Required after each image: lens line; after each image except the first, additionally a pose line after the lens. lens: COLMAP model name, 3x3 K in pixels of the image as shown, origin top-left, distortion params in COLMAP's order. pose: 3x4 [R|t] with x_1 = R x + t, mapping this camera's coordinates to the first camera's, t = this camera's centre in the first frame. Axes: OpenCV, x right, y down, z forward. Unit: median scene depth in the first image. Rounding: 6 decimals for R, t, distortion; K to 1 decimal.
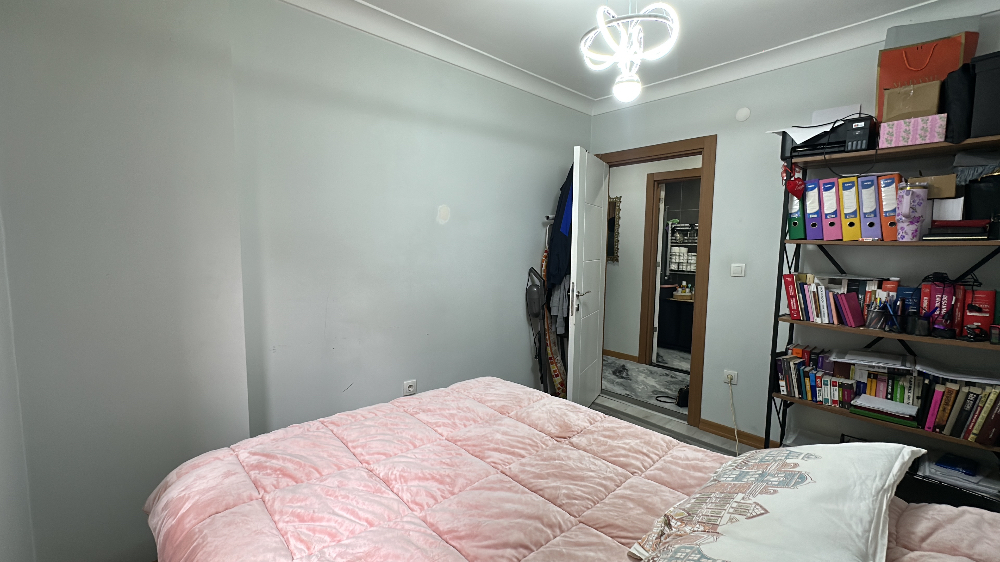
lens RADIAL K [[419.0, 0, 499.1], [0, 419.0, 280.8], [0, 0, 1]] dist [-0.000315, 0.000203]
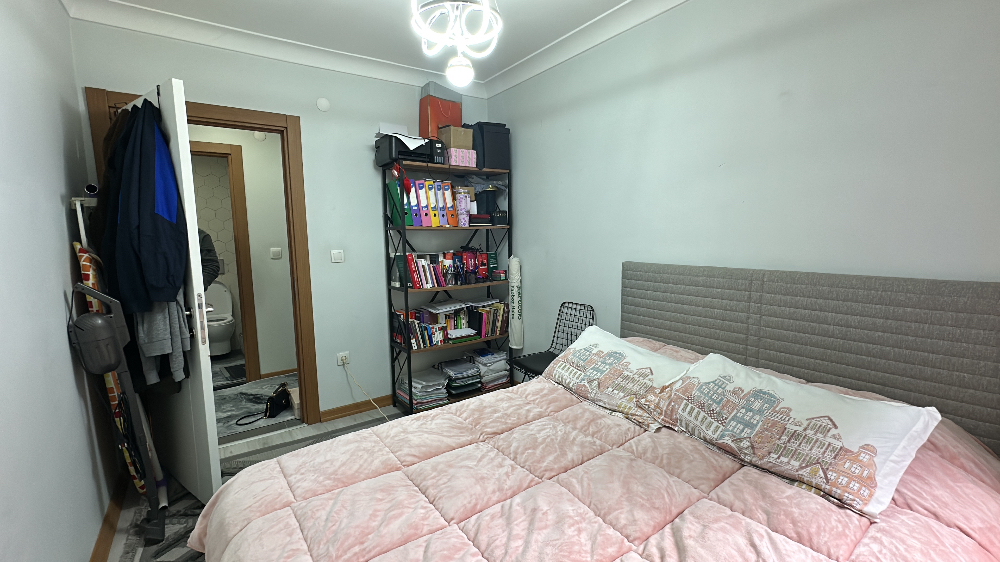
lens RADIAL K [[419.0, 0, 499.1], [0, 419.0, 280.8], [0, 0, 1]] dist [-0.000315, 0.000203]
pose [[0.117072, -0.128359, 0.984793, -0.559920], [0.108630, 0.987317, 0.115774, -0.056401], [-0.987164, 0.093424, 0.129531, 0.625887]]
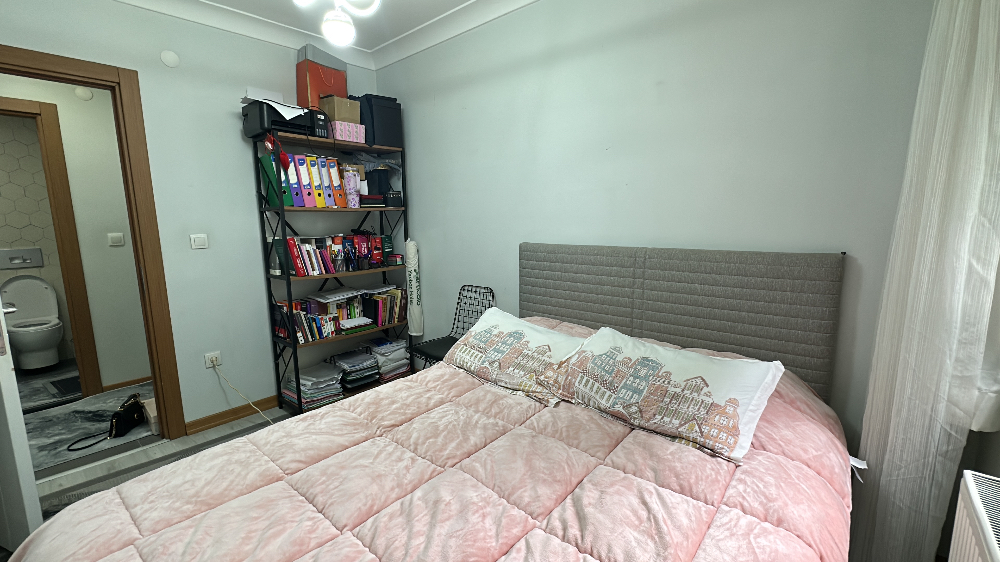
lens RADIAL K [[419.0, 0, 499.1], [0, 419.0, 280.8], [0, 0, 1]] dist [-0.000315, 0.000203]
pose [[-0.120306, -0.160621, 0.979657, -0.527462], [0.104389, 0.979307, 0.173383, -0.041990], [-0.987233, 0.123124, -0.101049, 0.621953]]
